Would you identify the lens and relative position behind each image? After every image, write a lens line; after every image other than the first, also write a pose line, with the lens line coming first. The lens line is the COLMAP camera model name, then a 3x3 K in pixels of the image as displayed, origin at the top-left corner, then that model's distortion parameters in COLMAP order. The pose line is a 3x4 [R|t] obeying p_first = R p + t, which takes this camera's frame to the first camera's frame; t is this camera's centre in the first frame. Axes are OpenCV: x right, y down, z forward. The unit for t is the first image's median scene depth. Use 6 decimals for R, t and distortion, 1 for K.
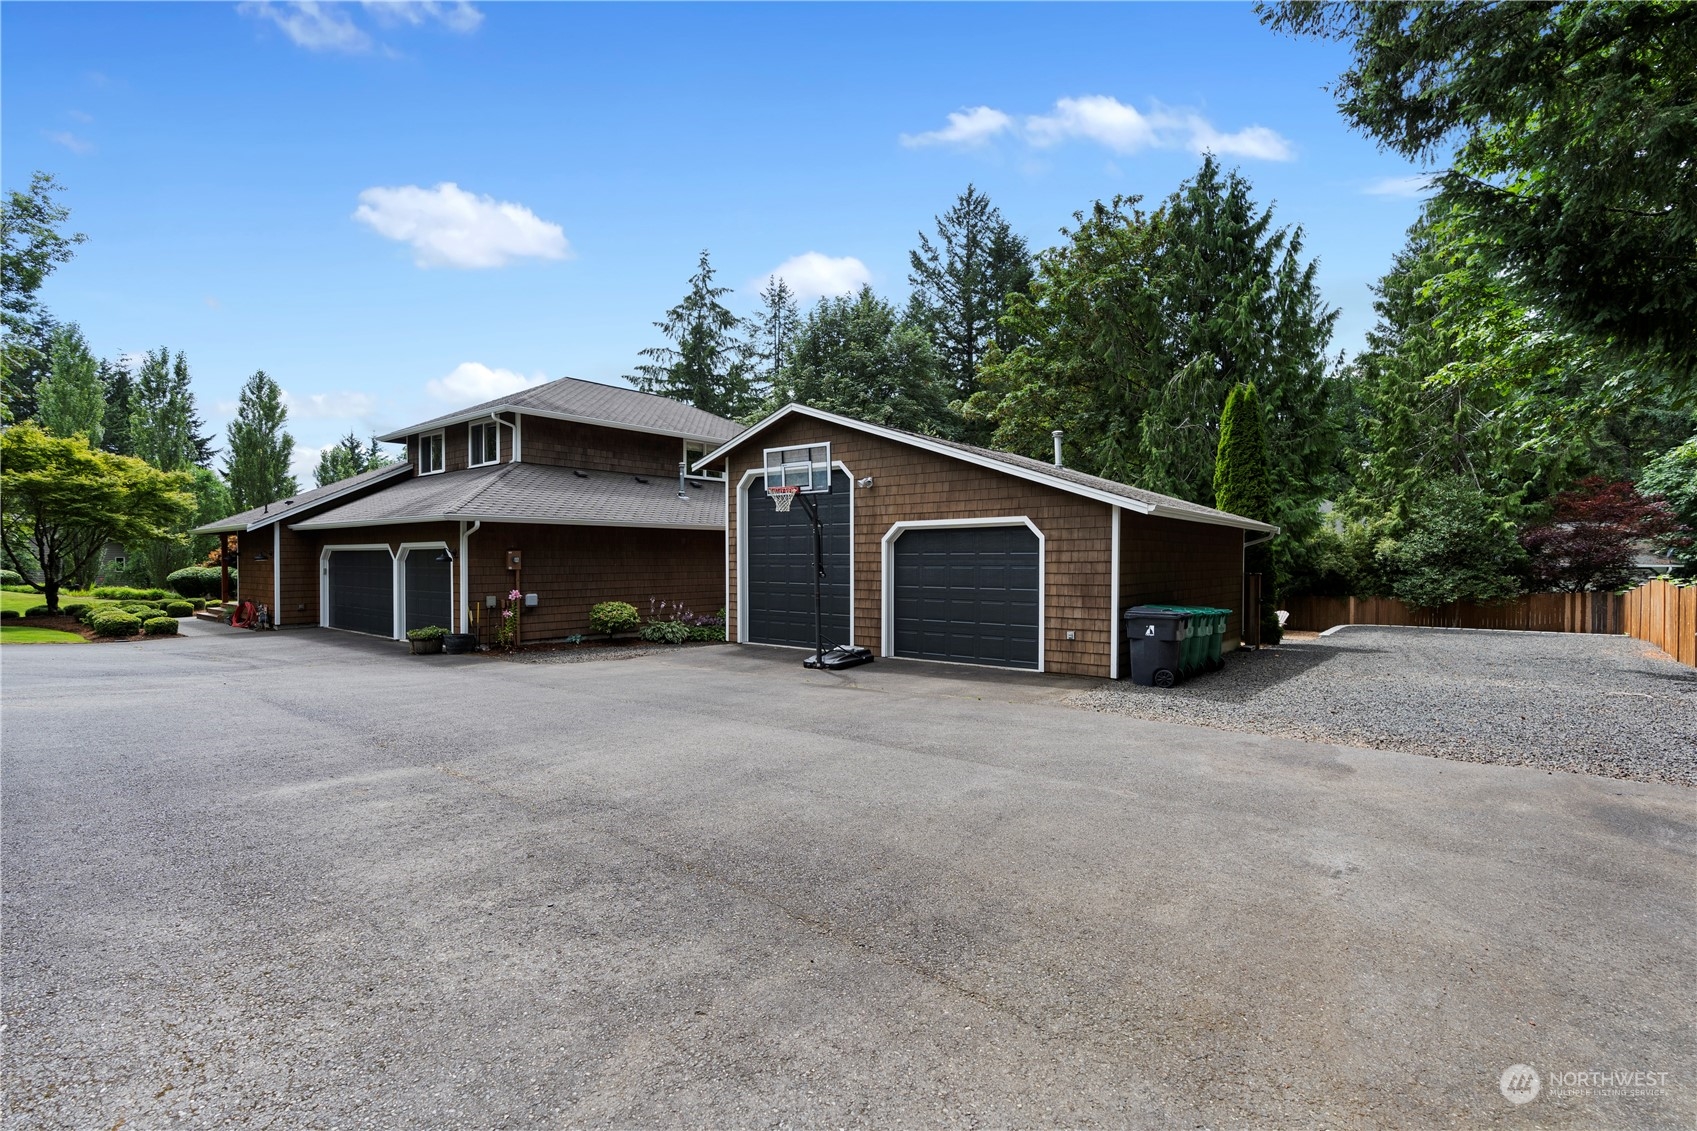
lens RADIAL K [[779.8, 0, 847.3], [0, 779.8, 563.4], [0, 0, 1]] dist [-0.008776, 0.002467]
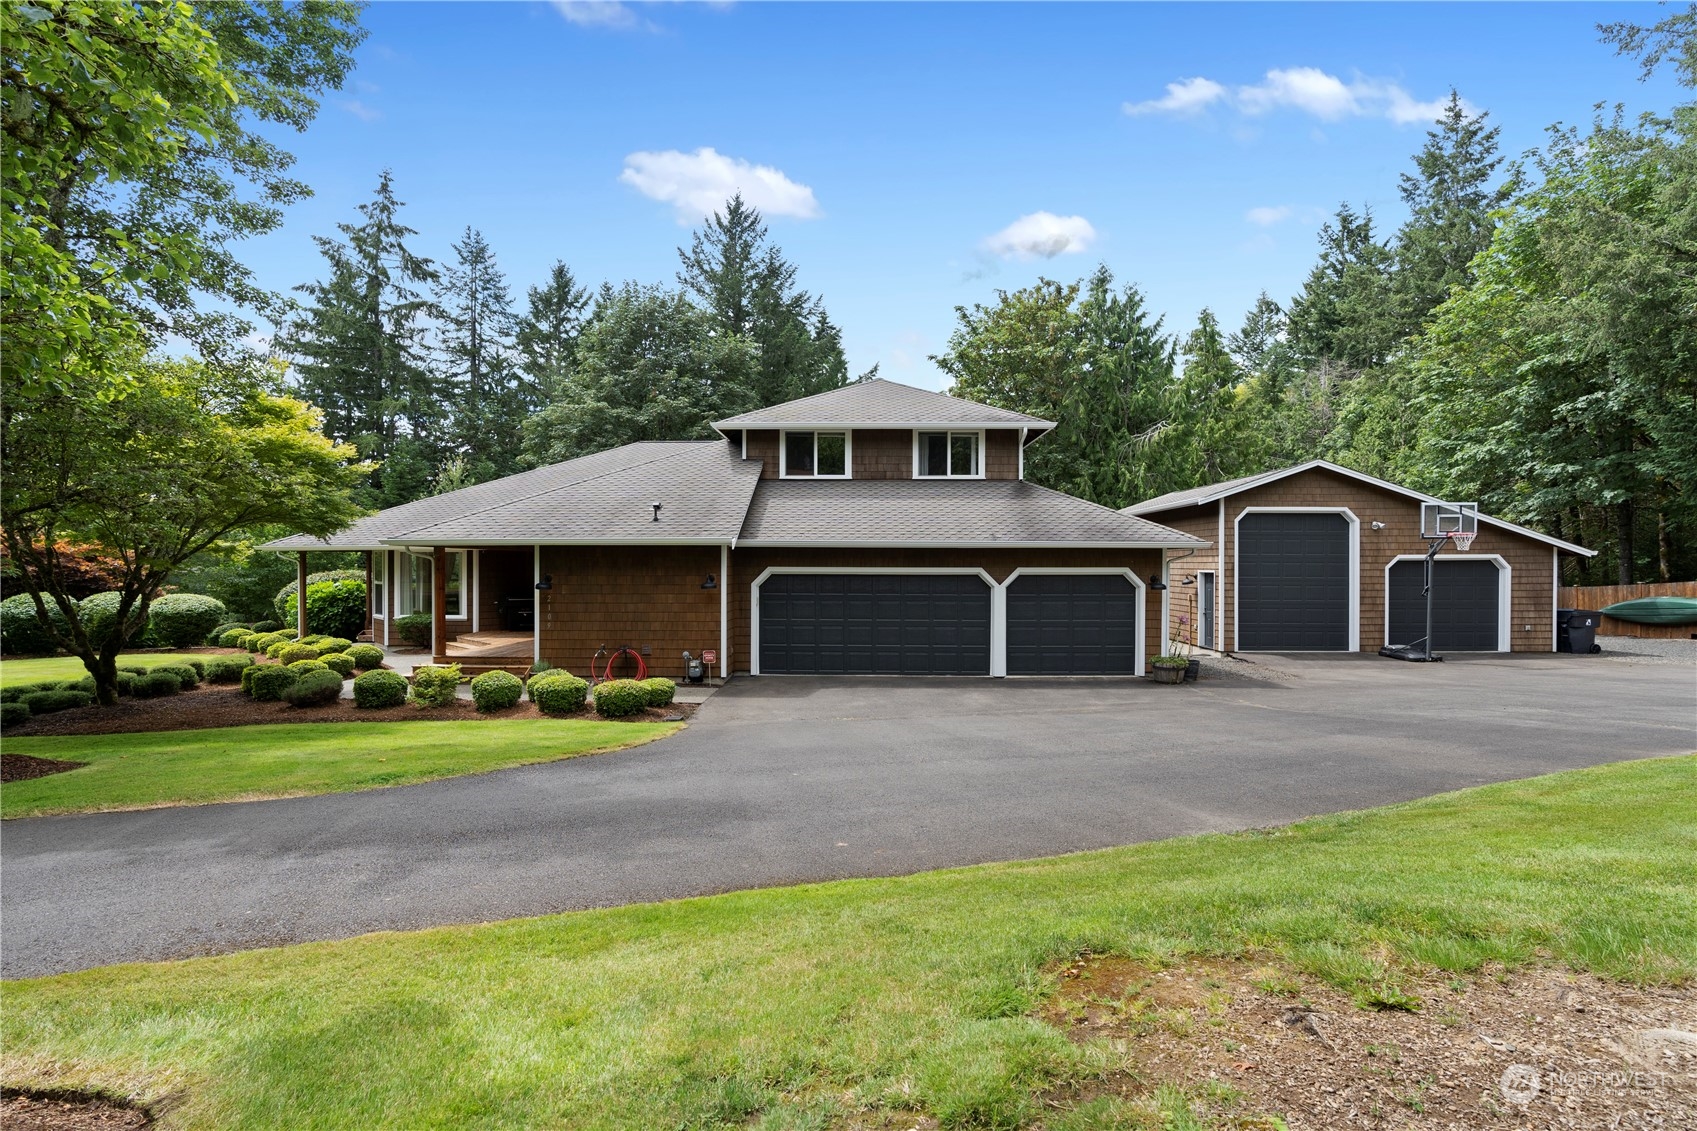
lens RADIAL K [[779.8, 0, 846.2], [0, 779.8, 570.6], [0, 0, 1]] dist [-0.008776, 0.002467]
pose [[0.787544, -0.005350, 0.616235, -1.825729], [0.001382, 0.999975, 0.006915, -0.041385], [-0.616257, -0.004594, 0.787532, 0.588178]]
